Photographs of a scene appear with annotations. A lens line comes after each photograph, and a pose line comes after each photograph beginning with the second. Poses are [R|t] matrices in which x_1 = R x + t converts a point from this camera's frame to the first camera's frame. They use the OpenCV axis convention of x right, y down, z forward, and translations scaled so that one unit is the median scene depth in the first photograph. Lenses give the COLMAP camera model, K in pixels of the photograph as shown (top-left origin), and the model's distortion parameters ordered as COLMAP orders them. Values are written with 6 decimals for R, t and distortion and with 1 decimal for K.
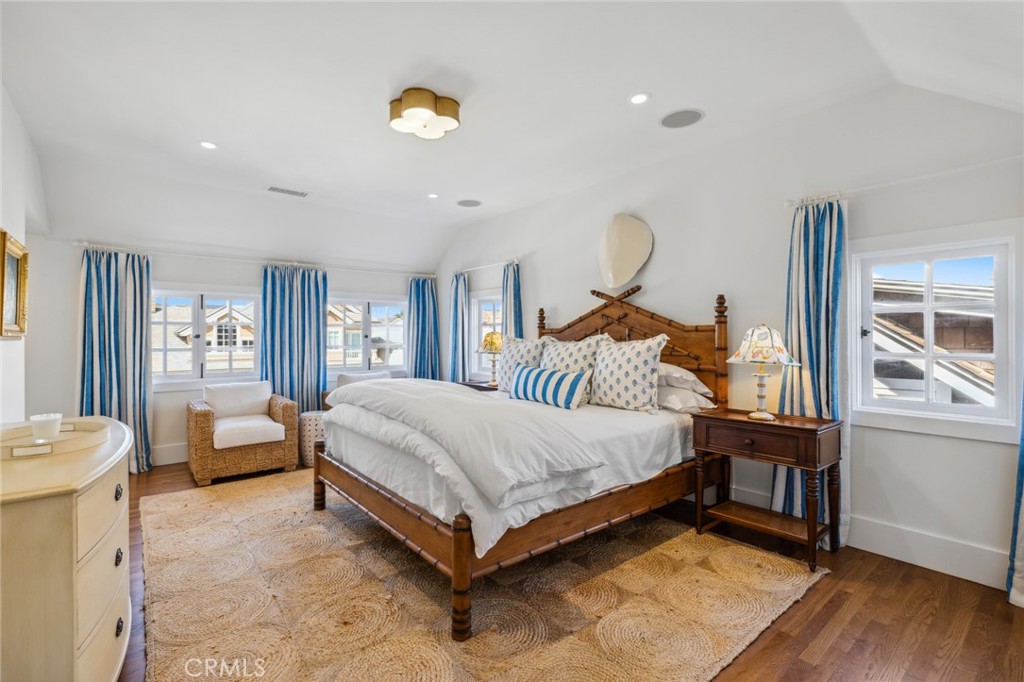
lens RADIAL K [[463.2, 0, 509.9], [0, 463.2, 338.9], [0, 0, 1]] dist [-0.004053, -0.000375]
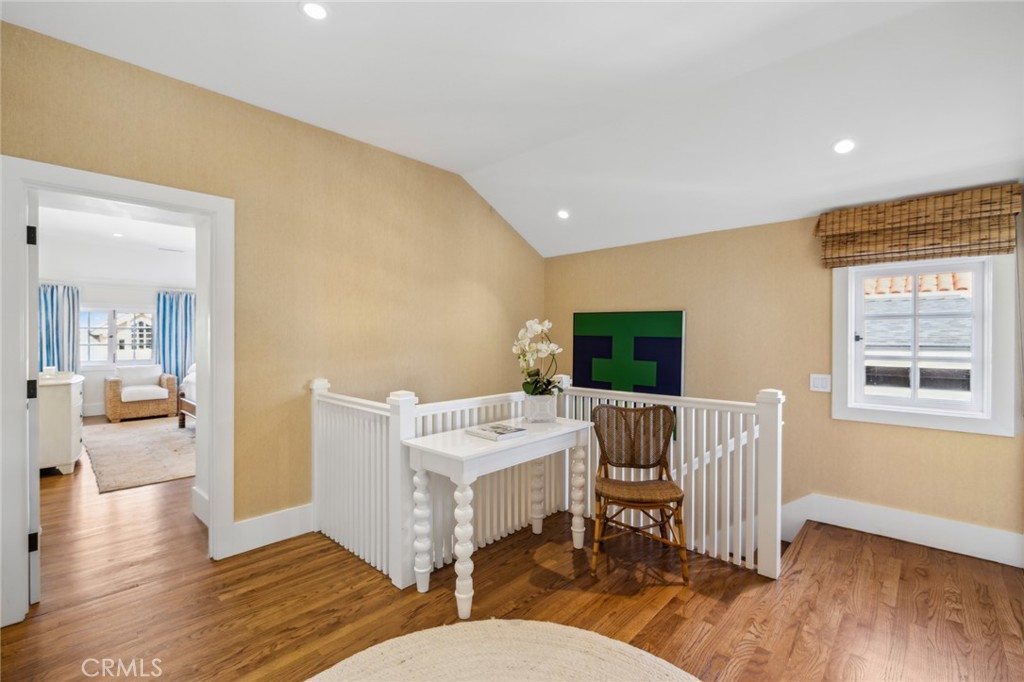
lens RADIAL K [[463.2, 0, 515.8], [0, 463.2, 344.2], [0, 0, 1]] dist [-0.004053, -0.000375]
pose [[0.992059, 0.005790, 0.125638, 0.552516], [-0.006814, 0.999947, 0.007722, -0.000578], [-0.125587, -0.008517, 0.992046, -0.819966]]
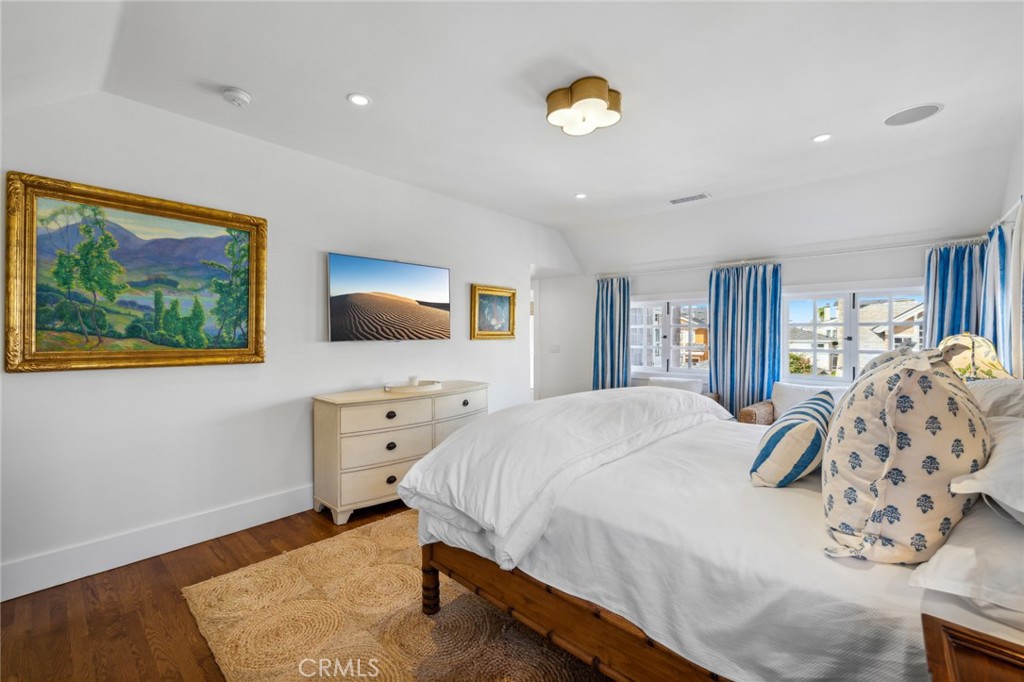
lens RADIAL K [[438.1, 0, 513.8], [0, 438.1, 337.4], [0, 0, 1]] dist [0.000995, 0.000055]
pose [[0.142727, 0.013565, -0.989669, 0.451180], [-0.005138, 0.999903, 0.012965, -0.018674], [0.989749, 0.003234, 0.142783, 0.484467]]
